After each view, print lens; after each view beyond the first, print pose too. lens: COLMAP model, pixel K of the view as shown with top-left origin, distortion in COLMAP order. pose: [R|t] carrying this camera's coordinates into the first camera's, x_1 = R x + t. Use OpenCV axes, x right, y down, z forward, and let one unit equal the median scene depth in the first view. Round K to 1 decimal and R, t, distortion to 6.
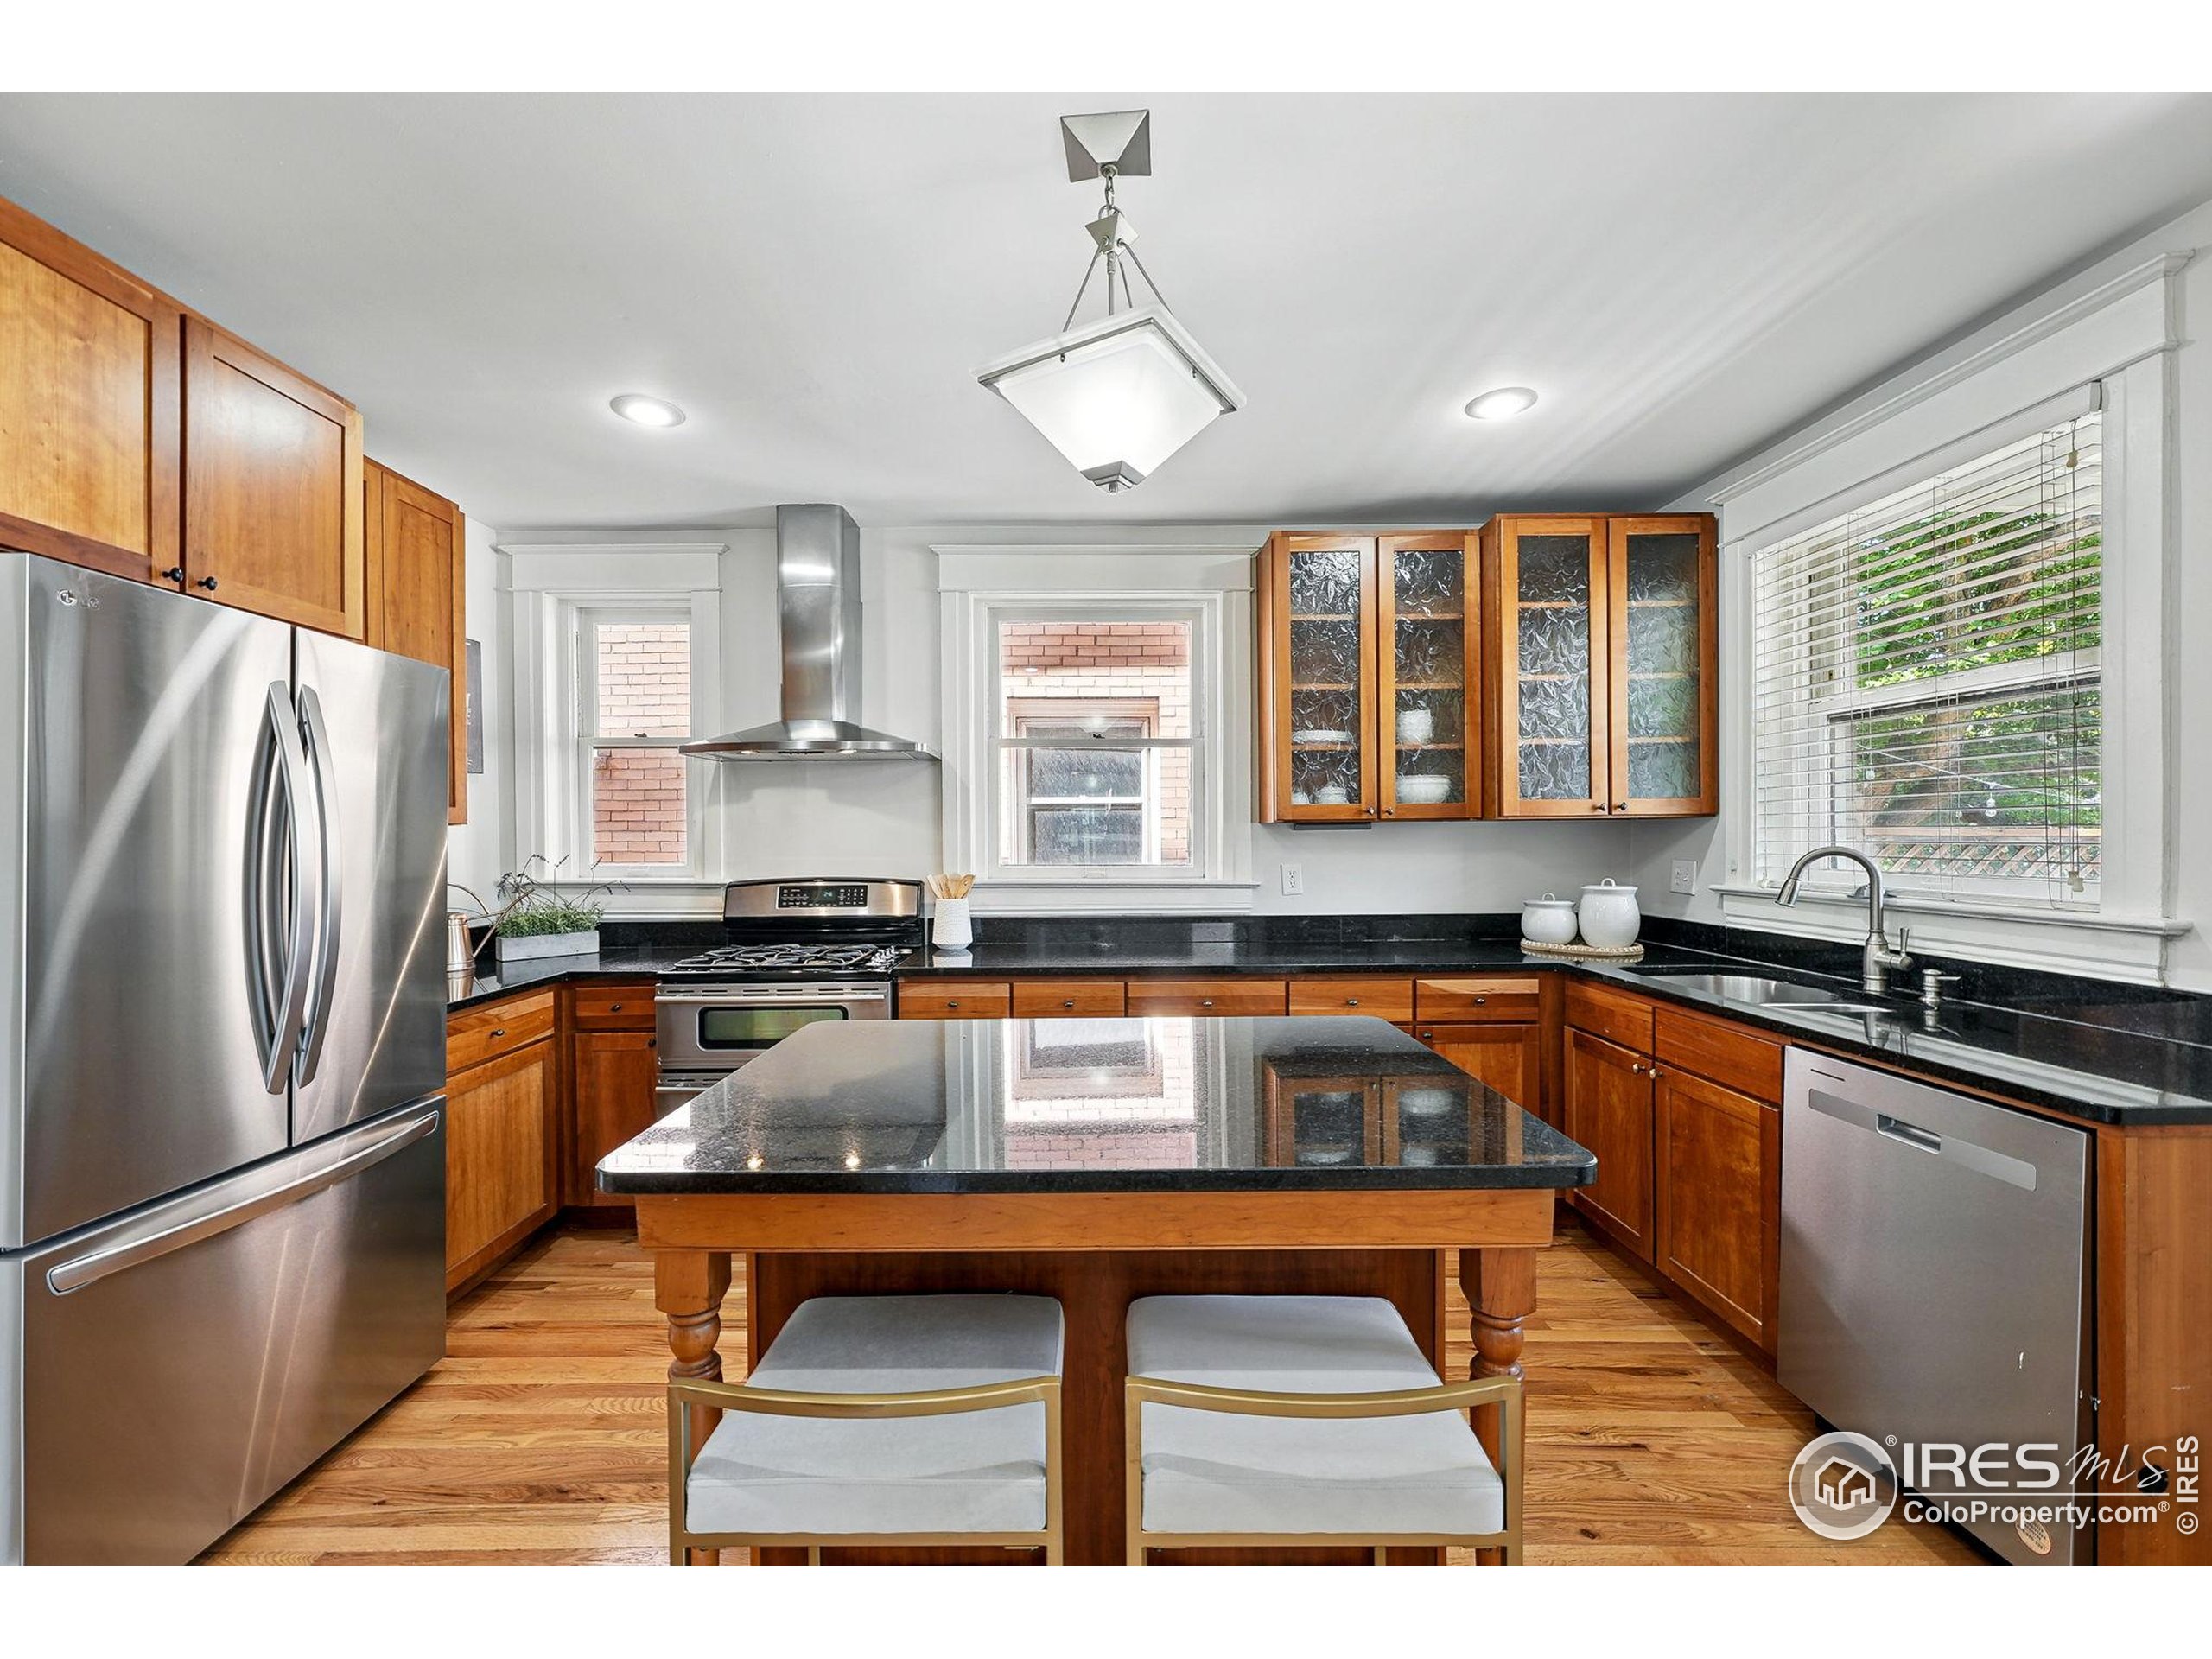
lens RADIAL K [[891.9, 0, 1079.3], [0, 891.9, 836.1], [0, 0, 1]] dist [-0.000285, 0.000036]
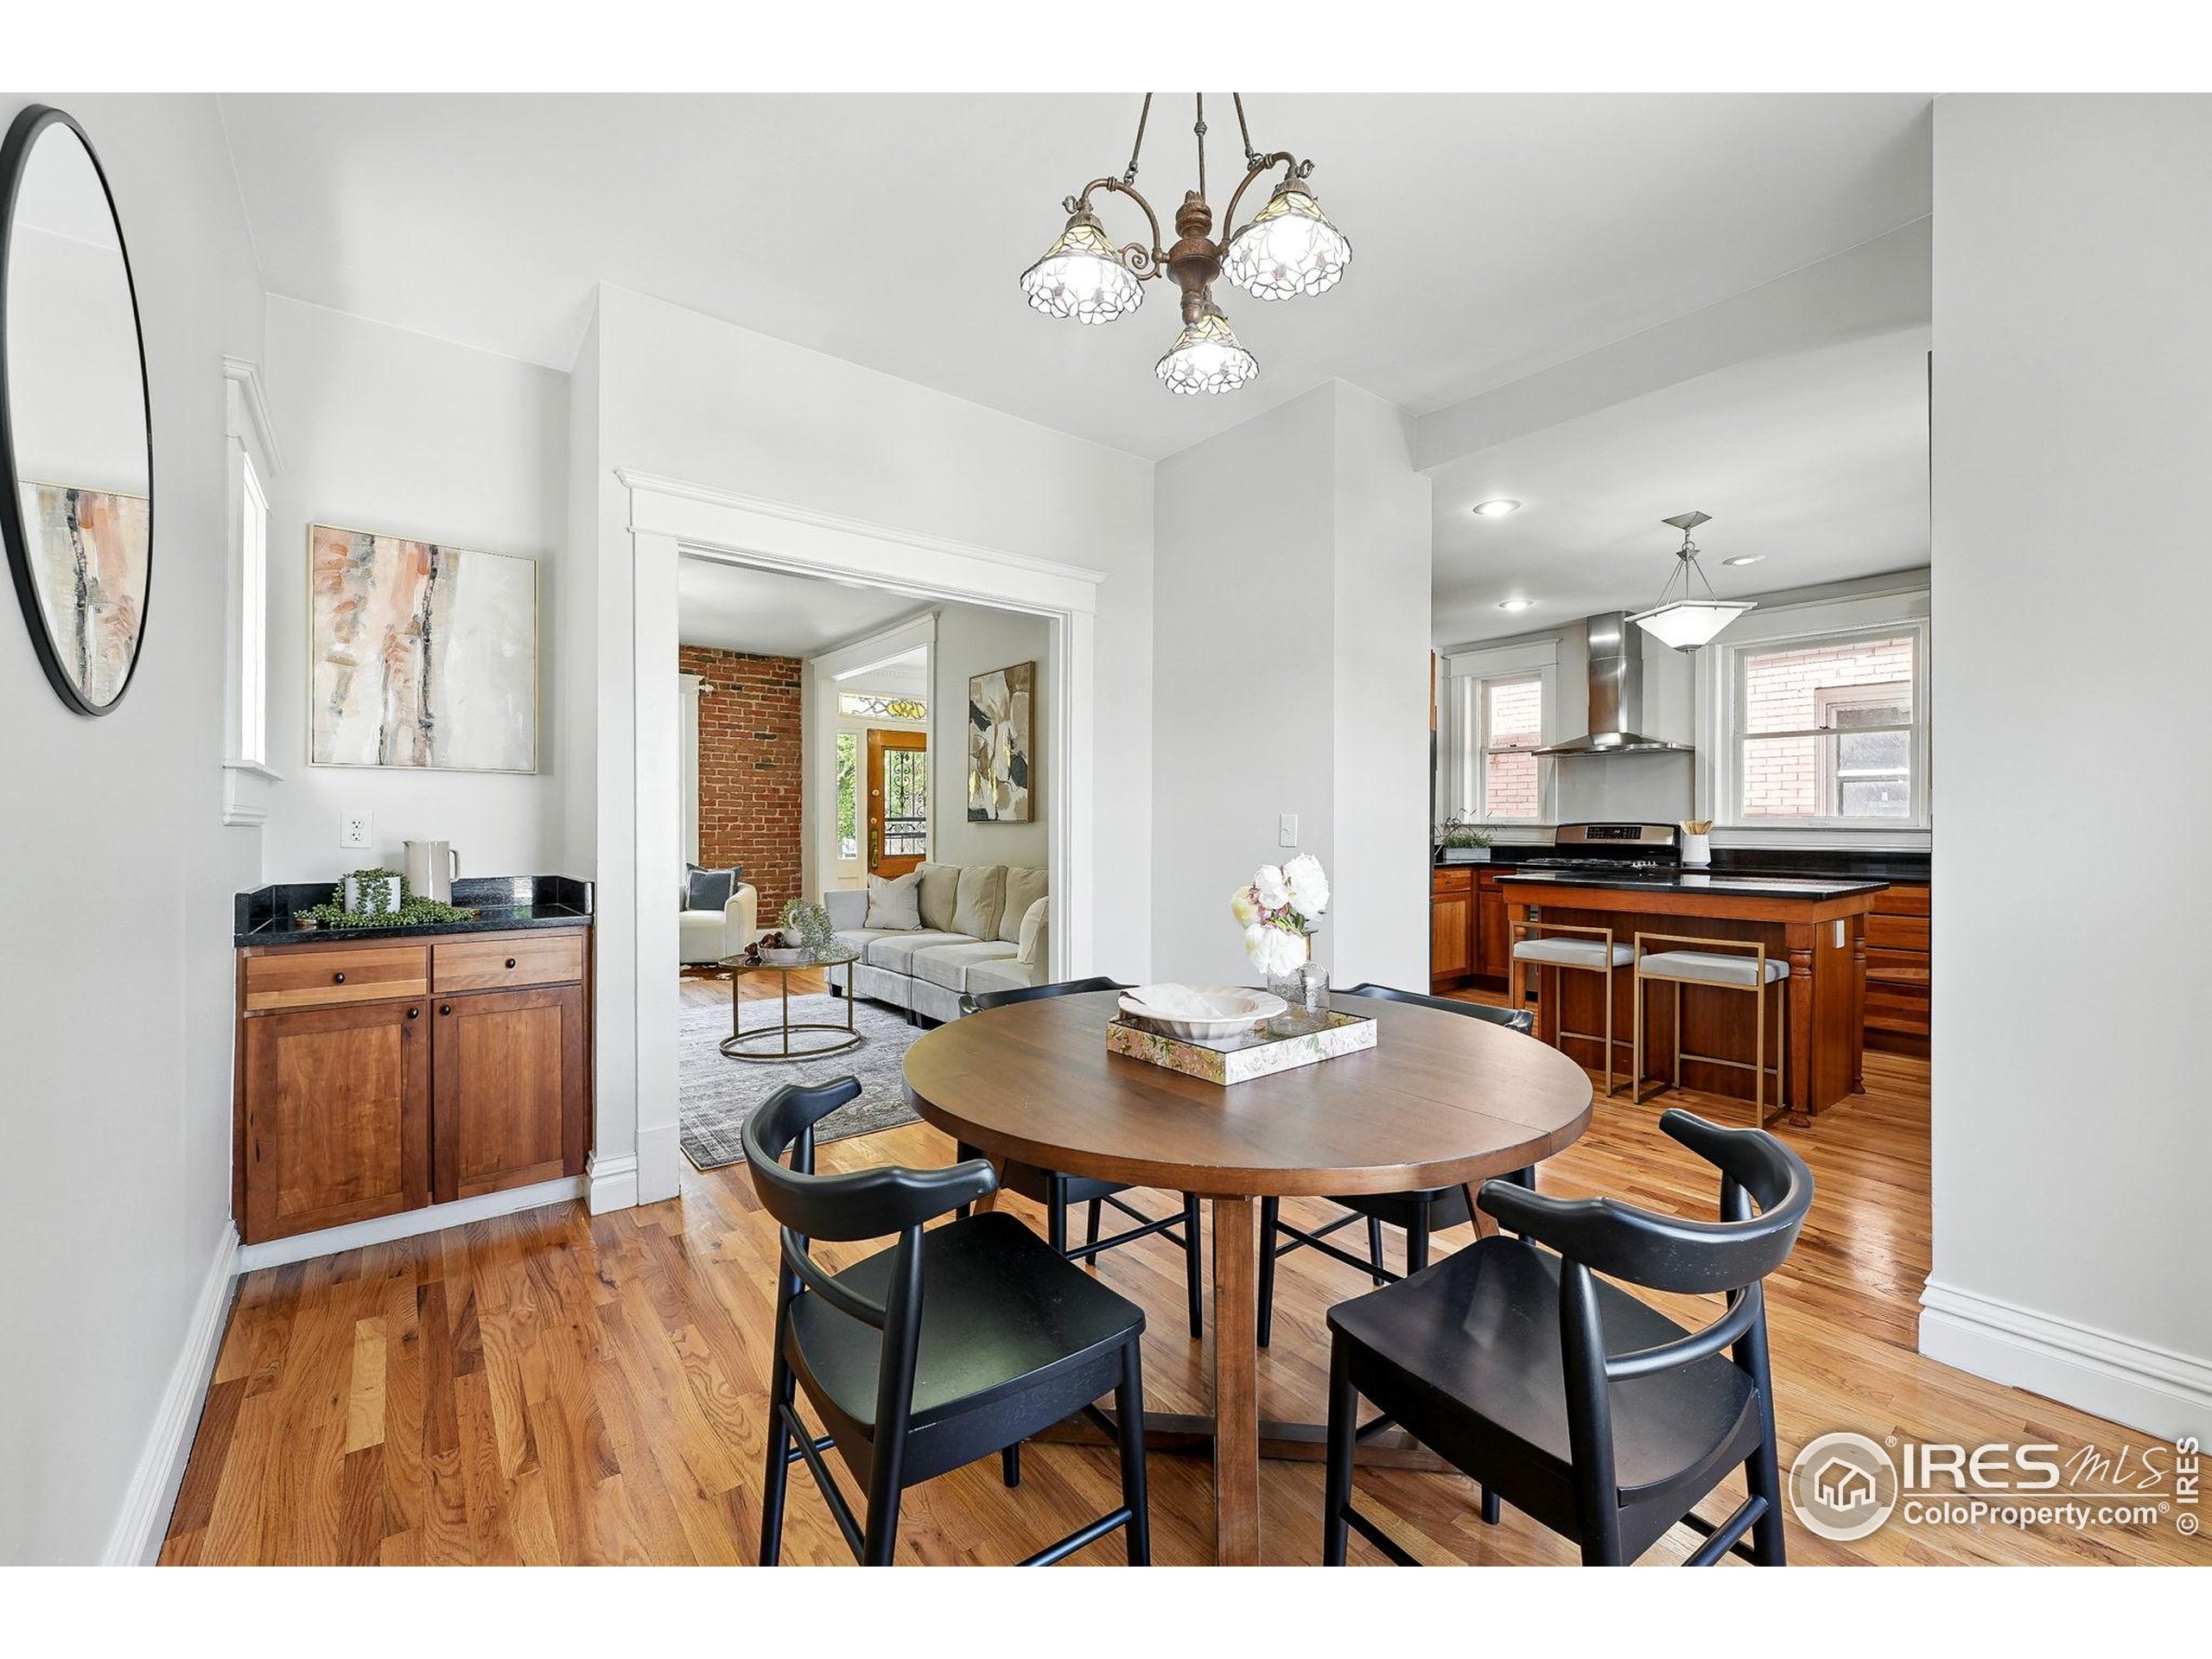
lens RADIAL K [[894.2, 0, 1103.8], [0, 894.2, 824.9], [0, 0, 1]] dist [-0.001276, 0.006690]
pose [[0.621269, 0.009574, -0.783539, 0.491616], [-0.008682, 0.999948, 0.005334, 0.053304], [0.783549, 0.003489, 0.621320, -0.922990]]
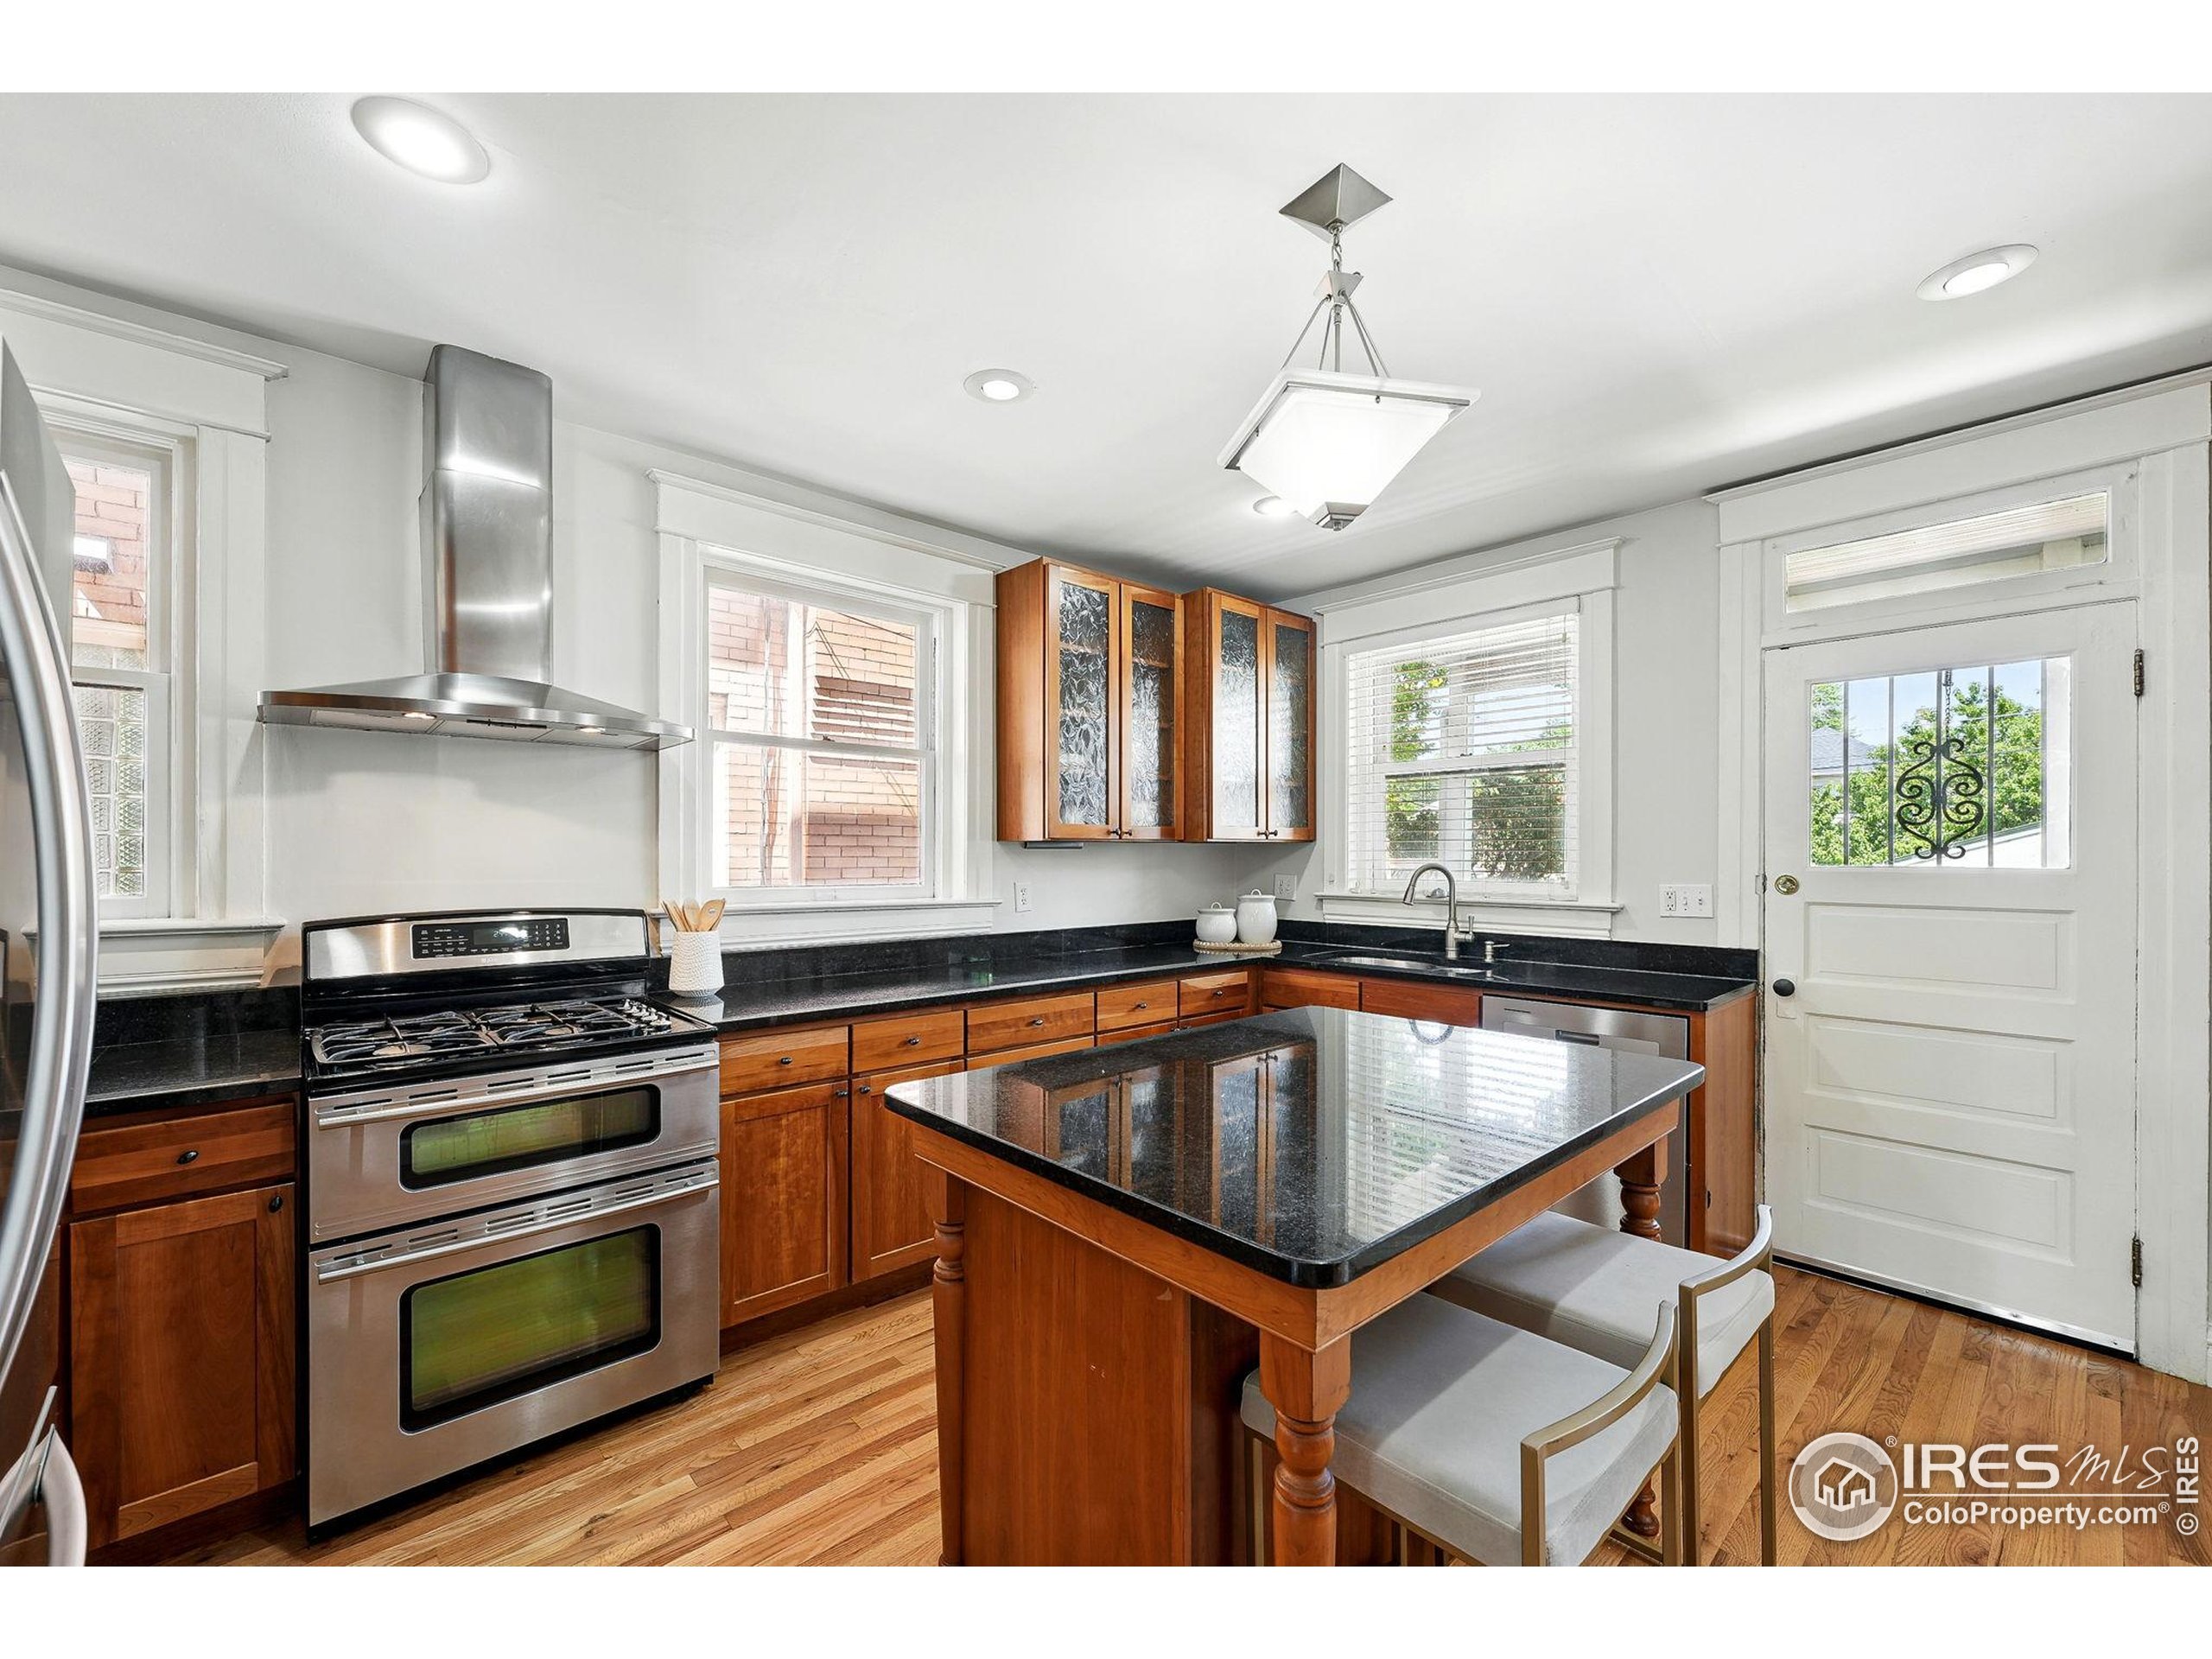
lens RADIAL K [[899.1, 0, 1108.2], [0, 899.1, 845.8], [0, 0, 1]] dist [-0.000633, -0.000073]
pose [[0.741558, 0.014265, 0.670737, -0.418274], [-0.005545, 0.999870, -0.015134, 0.006055], [-0.670866, 0.007503, 0.741541, 0.185319]]
